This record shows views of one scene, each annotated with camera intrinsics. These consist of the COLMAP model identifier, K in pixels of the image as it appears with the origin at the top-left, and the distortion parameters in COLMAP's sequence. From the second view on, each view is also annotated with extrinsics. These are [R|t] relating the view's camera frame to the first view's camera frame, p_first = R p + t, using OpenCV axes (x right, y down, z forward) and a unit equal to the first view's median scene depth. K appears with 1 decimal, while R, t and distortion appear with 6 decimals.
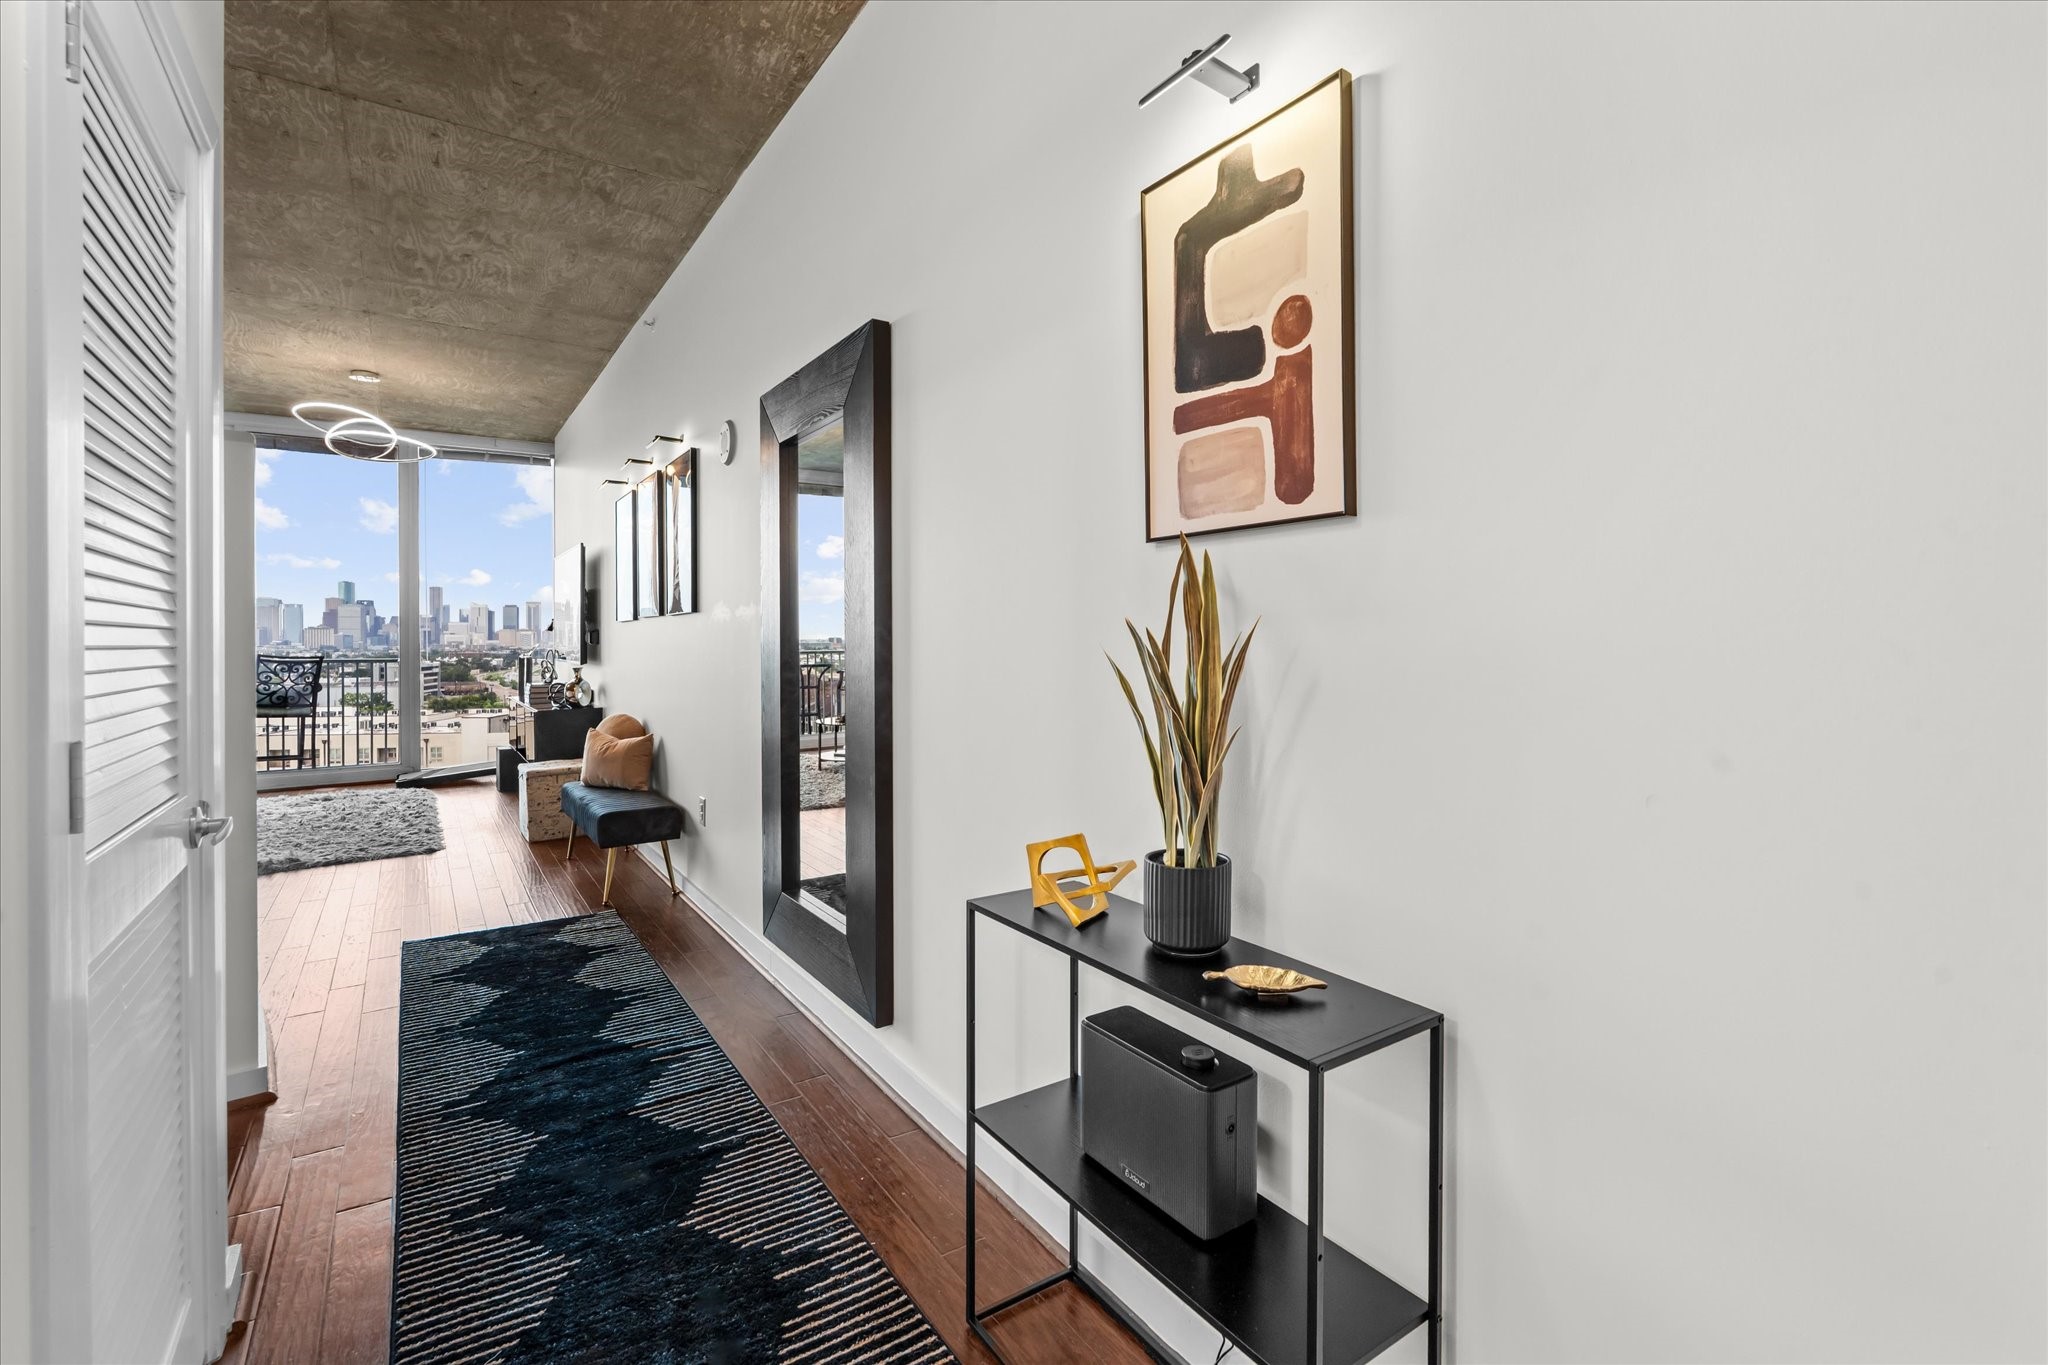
lens RADIAL K [[912.2, 0, 1019.2], [0, 912.2, 639.8], [0, 0, 1]] dist [-0.000773, -0.000344]
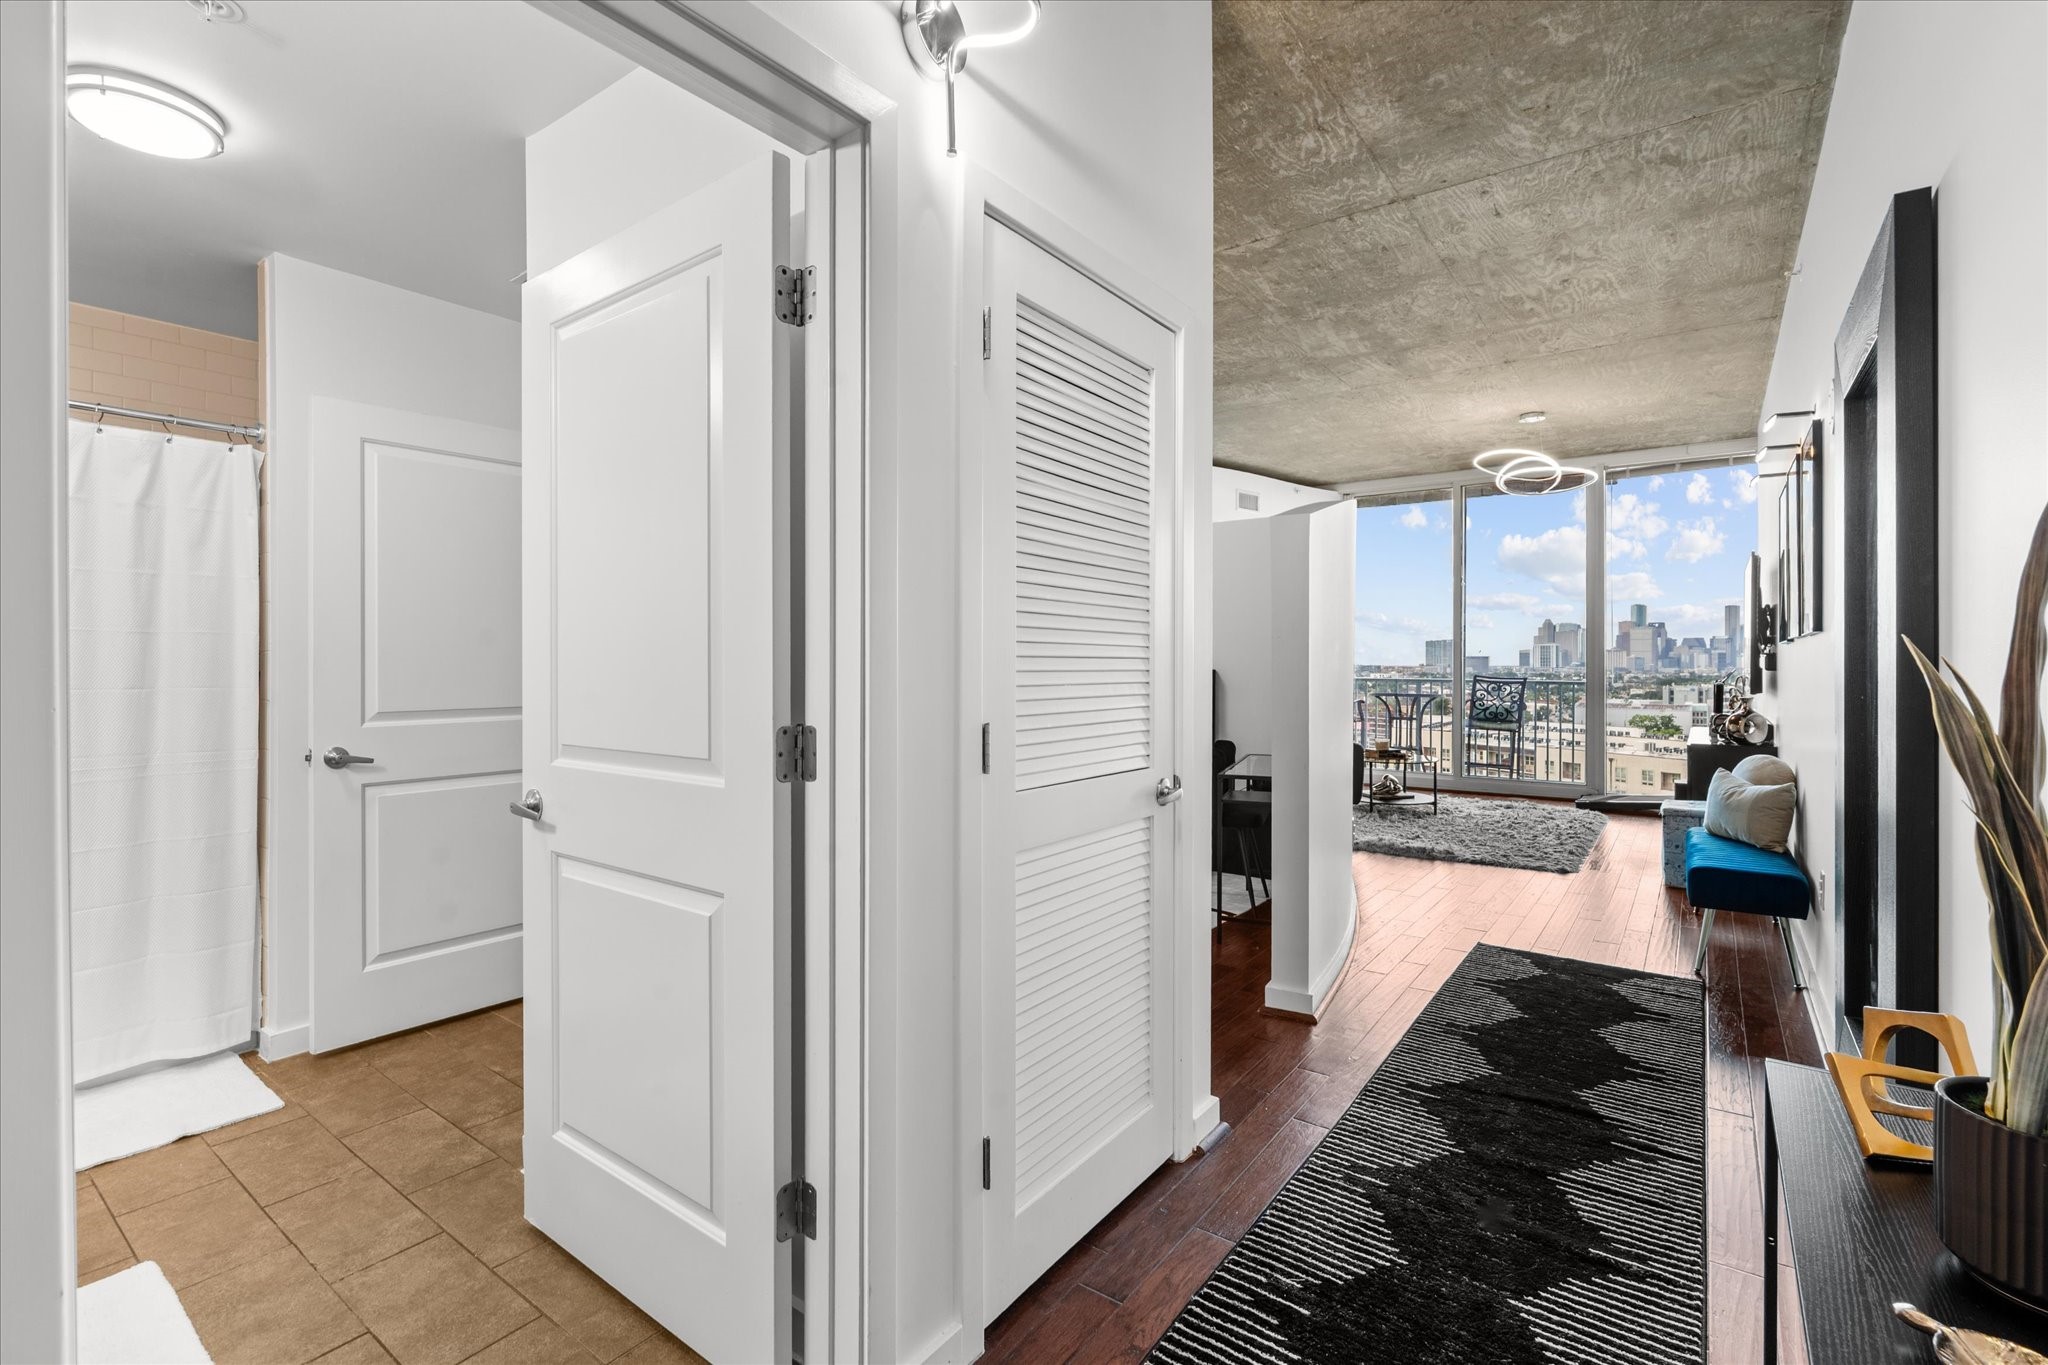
lens RADIAL K [[928.5, 0, 1017.6], [0, 928.5, 658.8], [0, 0, 1]] dist [0.000008, -0.000249]
pose [[0.337526, 0.002121, -0.941314, 0.199052], [-0.005518, 0.999985, 0.000274, -0.004143], [0.941300, 0.005102, 0.337532, 0.119889]]
